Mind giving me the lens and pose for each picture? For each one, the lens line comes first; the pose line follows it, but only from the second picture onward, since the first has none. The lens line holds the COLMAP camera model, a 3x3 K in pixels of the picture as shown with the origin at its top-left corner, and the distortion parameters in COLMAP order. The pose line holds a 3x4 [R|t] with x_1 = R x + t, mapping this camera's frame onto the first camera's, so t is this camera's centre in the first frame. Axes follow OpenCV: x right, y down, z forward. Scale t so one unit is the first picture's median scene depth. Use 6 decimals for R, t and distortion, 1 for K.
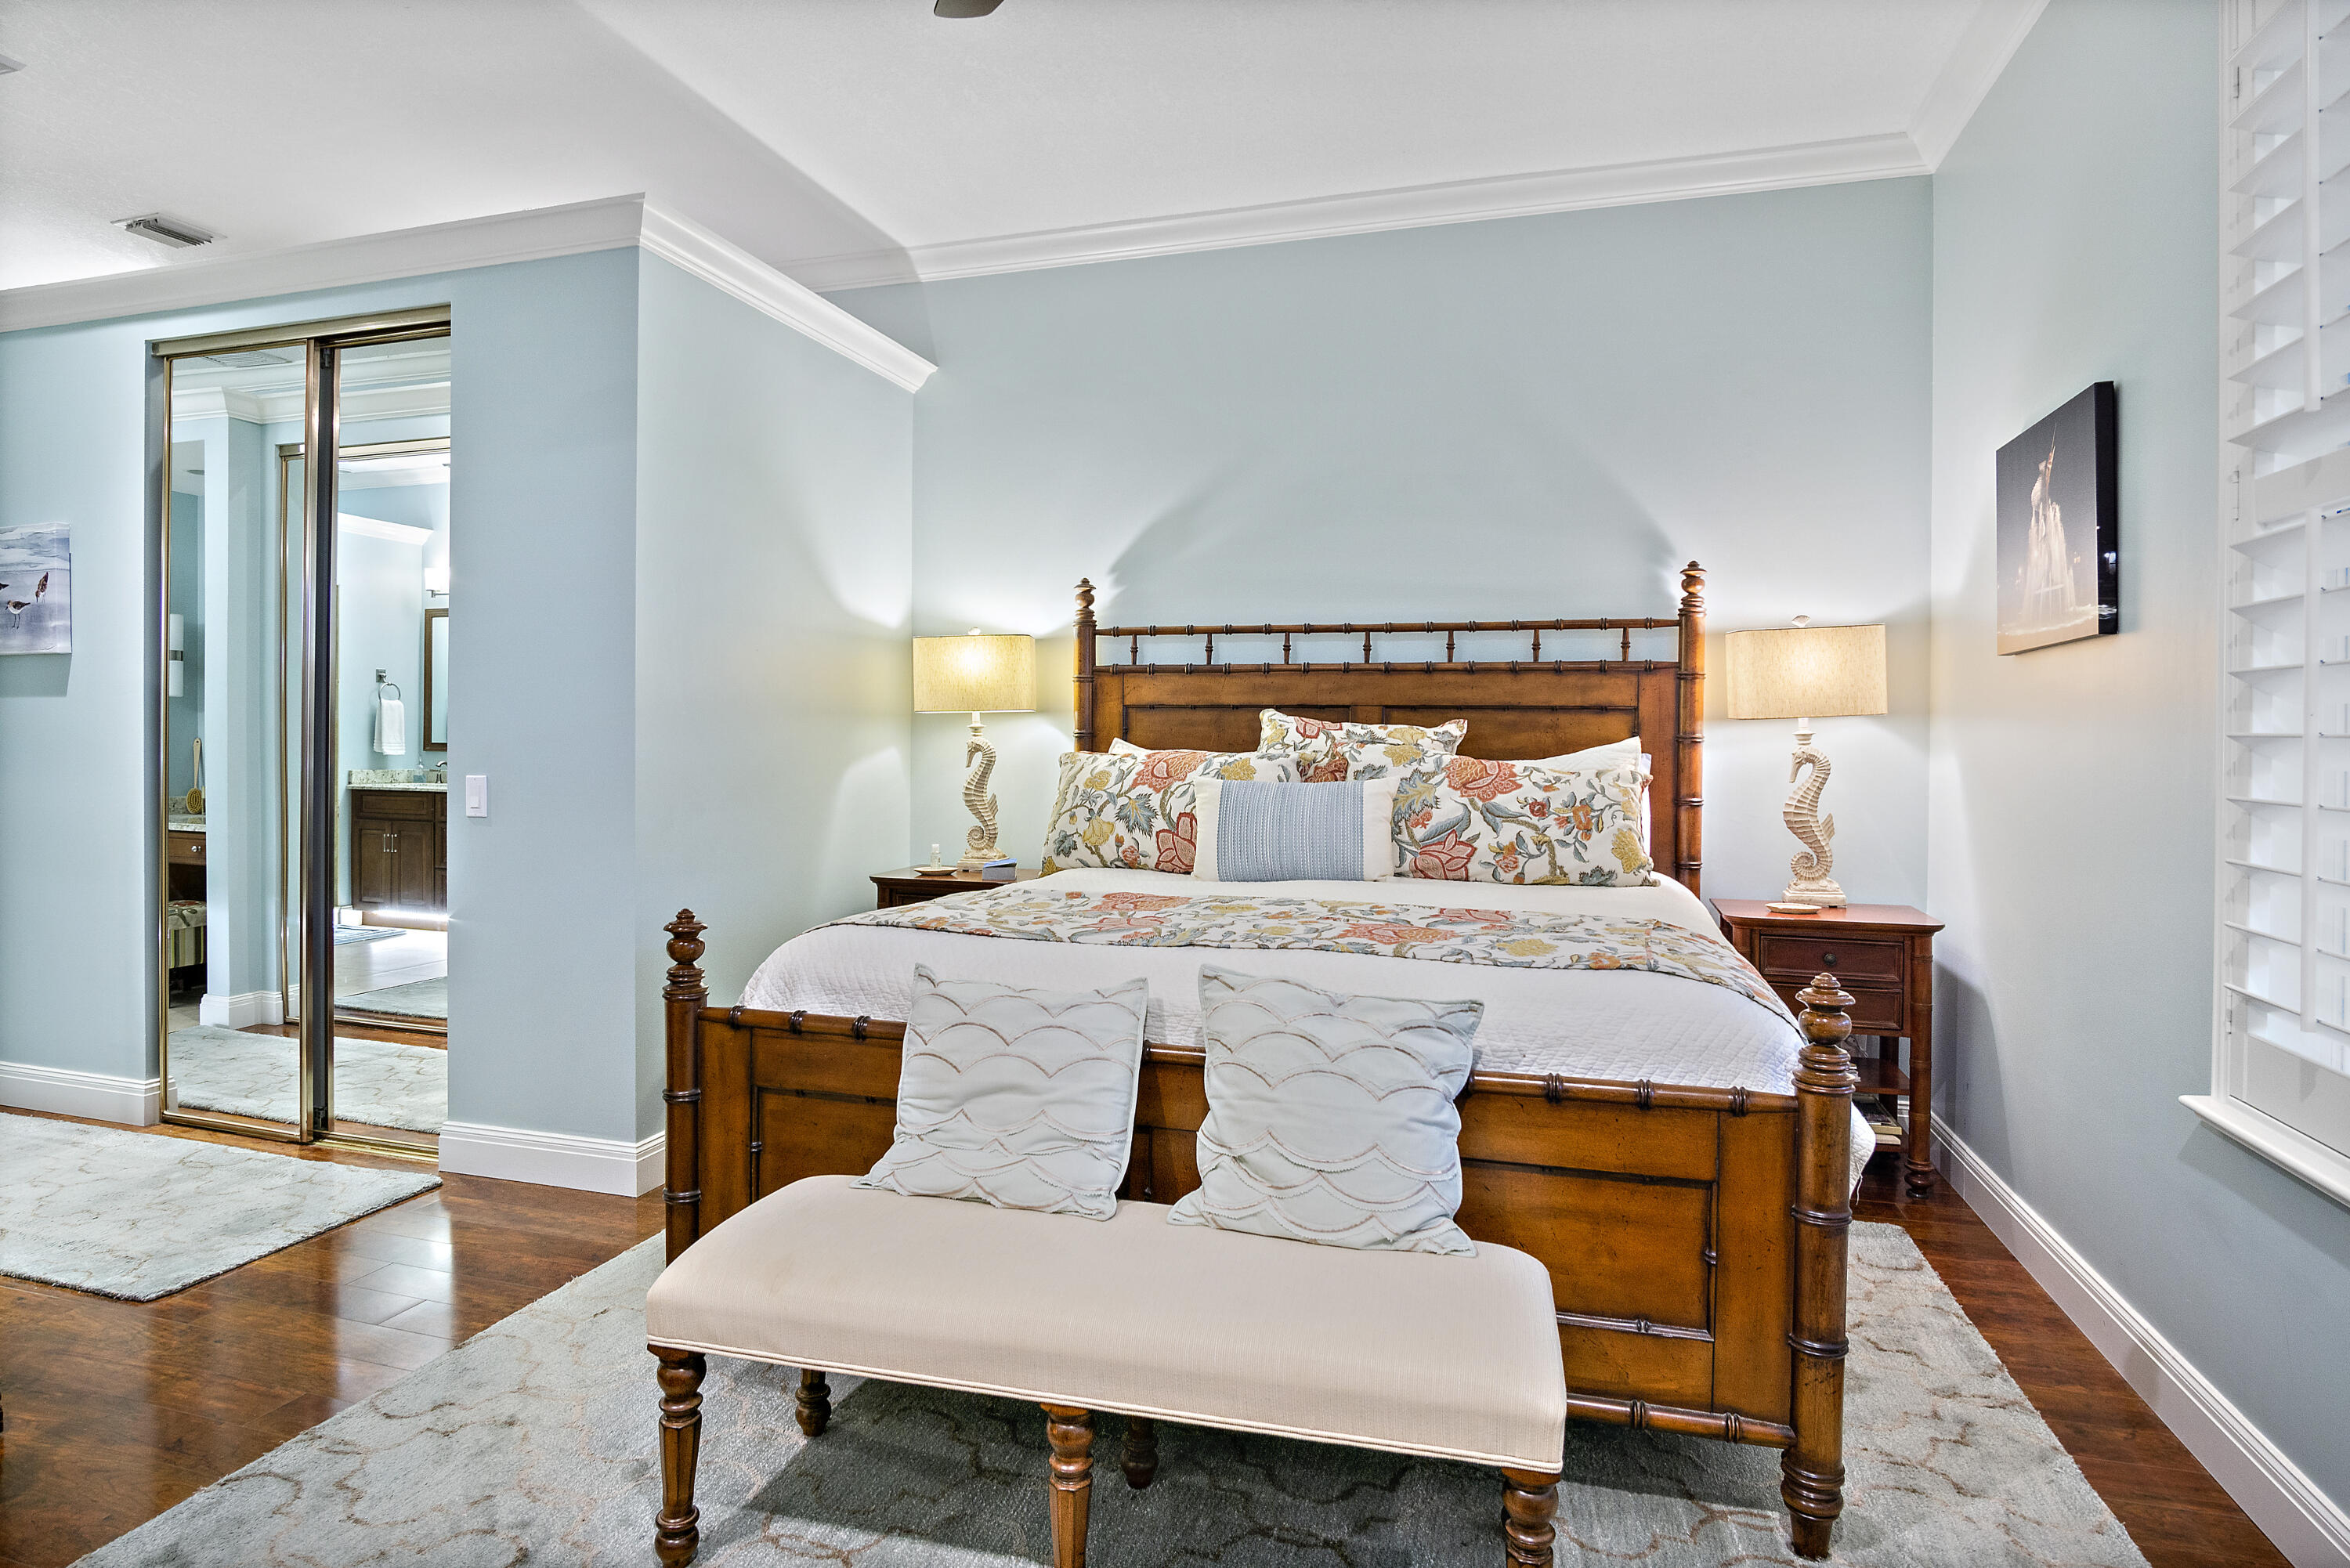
lens RADIAL K [[1275.9, 0, 1157.4], [0, 1275.9, 762.9], [0, 0, 1]] dist [-0.028325, 0.004510]
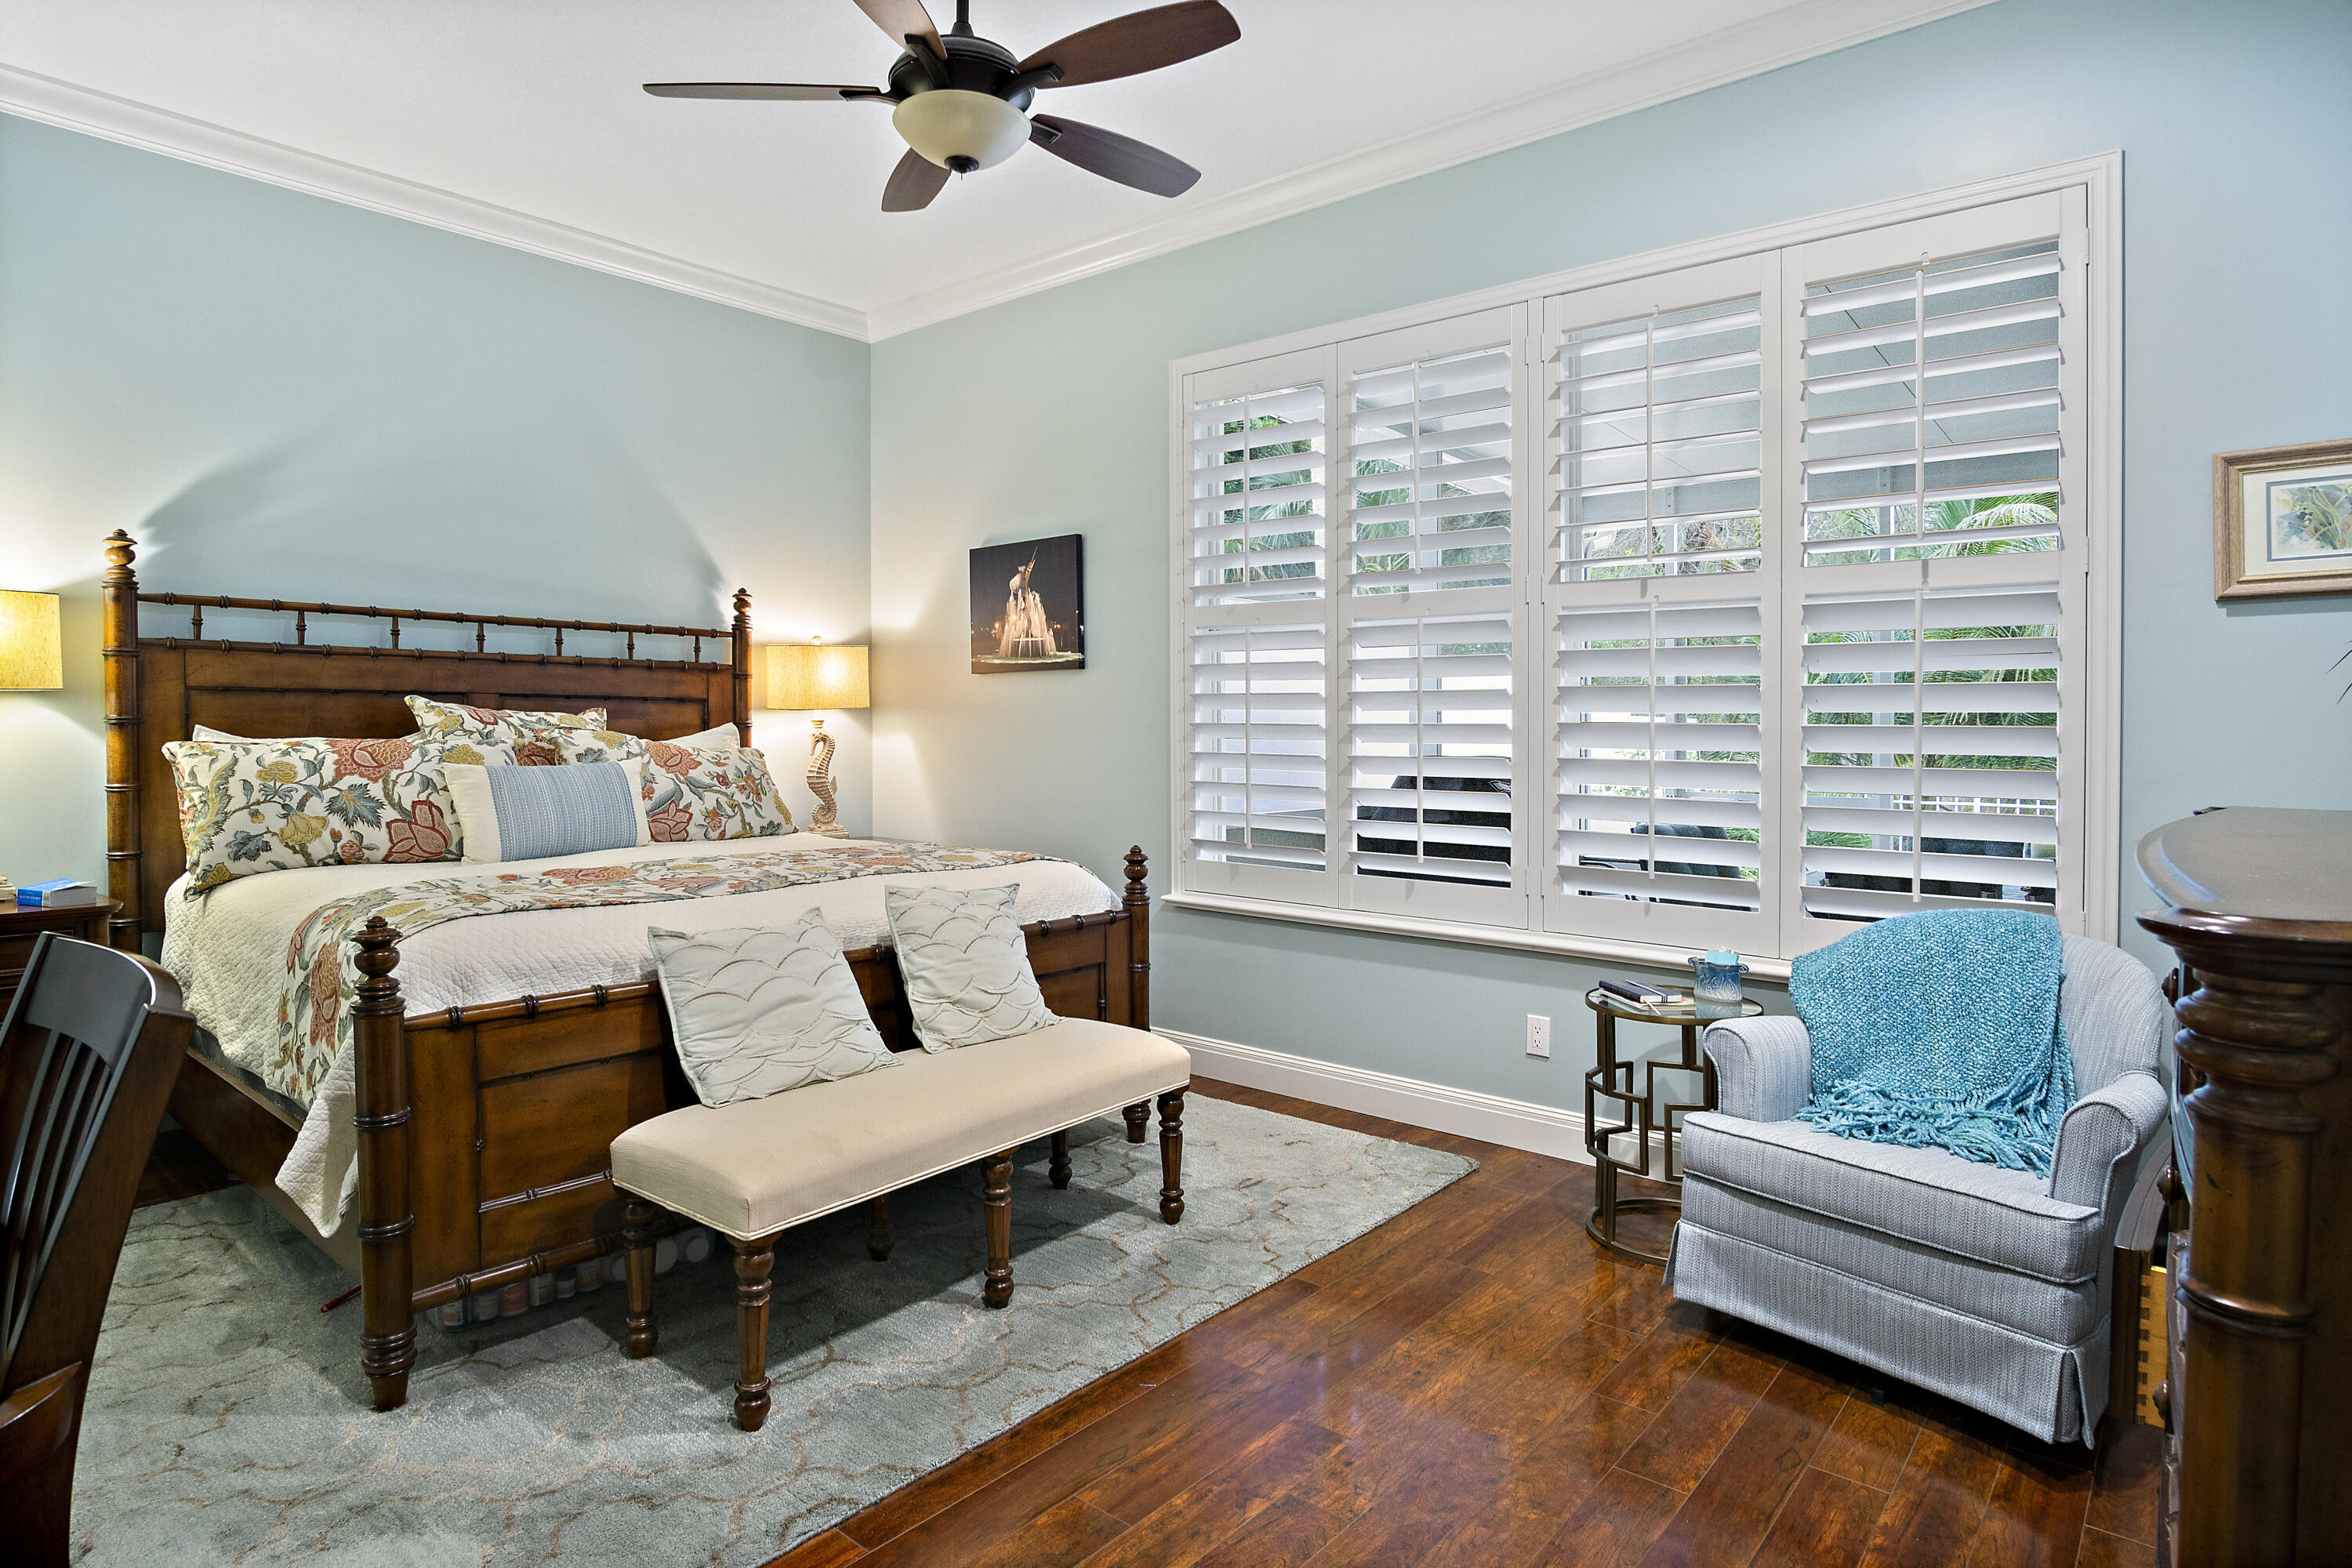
lens RADIAL K [[1277.1, 0, 1151.1], [0, 1277.1, 747.2], [0, 0, 1]] dist [-0.028325, 0.004510]
pose [[0.410554, -0.018387, 0.911651, -0.607192], [0.017647, 0.999770, 0.012217, -0.003980], [-0.911665, 0.011072, 0.410784, 0.078610]]
